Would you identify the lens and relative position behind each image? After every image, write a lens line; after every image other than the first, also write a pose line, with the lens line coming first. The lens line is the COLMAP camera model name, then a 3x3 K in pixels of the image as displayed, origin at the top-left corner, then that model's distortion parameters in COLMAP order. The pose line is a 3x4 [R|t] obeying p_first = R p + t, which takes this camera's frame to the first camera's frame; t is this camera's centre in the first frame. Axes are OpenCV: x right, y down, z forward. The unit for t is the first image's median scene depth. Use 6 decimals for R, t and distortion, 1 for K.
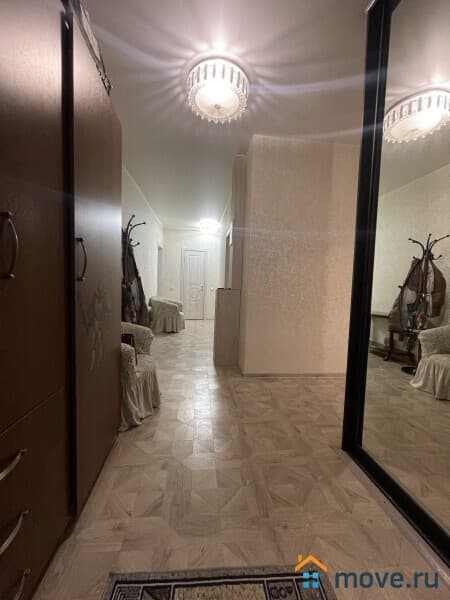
lens RADIAL K [[240.8, 0, 226.9], [0, 240.8, 299.5], [0, 0, 1]] dist [-0.006053, 0.000564]
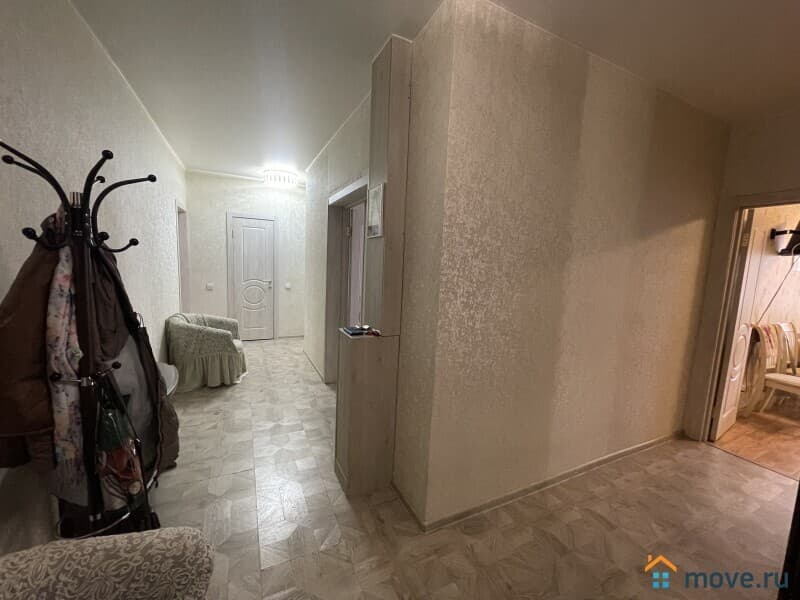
lens RADIAL K [[321.0, 0, 400.2], [0, 321.0, 300.0], [0, 0, 1]] dist [-0.006053, 0.000564]
pose [[0.942029, -0.028448, 0.334323, -0.092787], [0.003207, 0.997117, 0.075809, -0.096143], [-0.335516, -0.070342, 0.939405, 0.246444]]
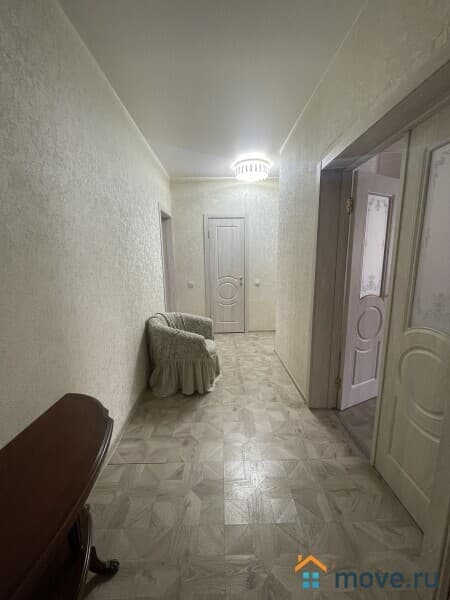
lens RADIAL K [[240.8, 0, 224.2], [0, 240.8, 301.6], [0, 0, 1]] dist [-0.006053, 0.000564]
pose [[0.994166, -0.028829, -0.103937, -0.116296], [0.041095, 0.992177, 0.117884, -0.098057], [0.099725, -0.121468, 0.987573, 0.559742]]
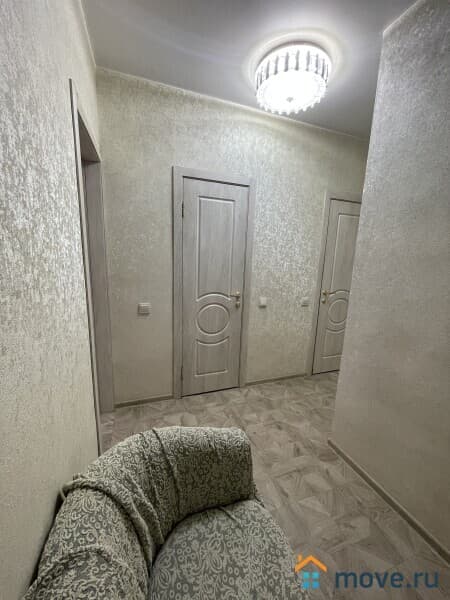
lens RADIAL K [[240.8, 0, 223.3], [0, 240.8, 303.4], [0, 0, 1]] dist [-0.006053, 0.000564]
pose [[0.980139, -0.041342, 0.193952, -0.260049], [0.017450, 0.992214, 0.123313, -0.121008], [-0.197540, -0.117479, 0.973230, 0.944258]]
